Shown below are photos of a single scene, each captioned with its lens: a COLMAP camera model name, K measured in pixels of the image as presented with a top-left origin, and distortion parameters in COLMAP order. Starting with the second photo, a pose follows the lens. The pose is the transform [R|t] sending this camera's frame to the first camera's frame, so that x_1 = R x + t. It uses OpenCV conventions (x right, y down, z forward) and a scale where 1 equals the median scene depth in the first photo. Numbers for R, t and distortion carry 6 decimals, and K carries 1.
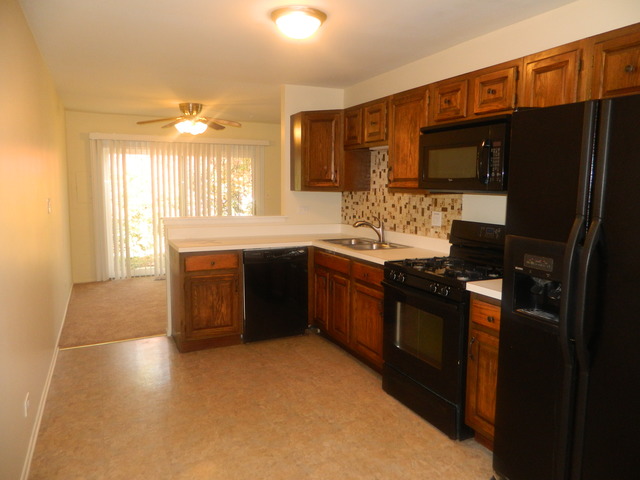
lens RADIAL K [[476.5, 0, 320.5], [0, 476.5, 241.5], [0, 0, 1]] dist [0.007605, -0.002323]
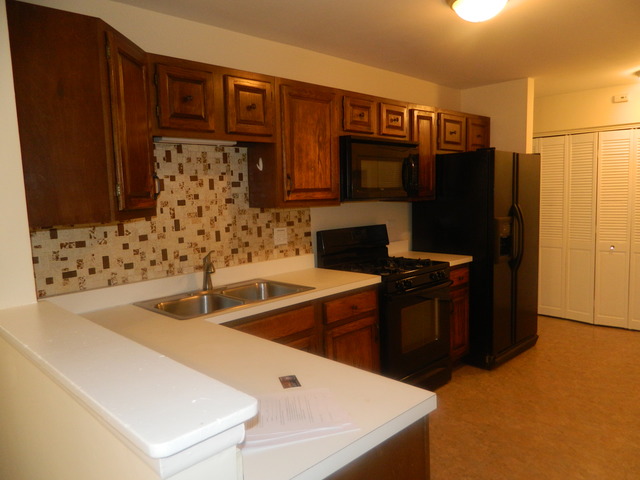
lens RADIAL K [[476.5, 0, 320.3], [0, 476.5, 236.5], [0, 0, 1]] dist [0.007605, -0.002323]
pose [[-0.332791, -0.086757, 0.939001, -0.571929], [0.140904, 0.980005, 0.140483, -0.152931], [-0.932414, 0.179060, -0.313913, 1.167364]]
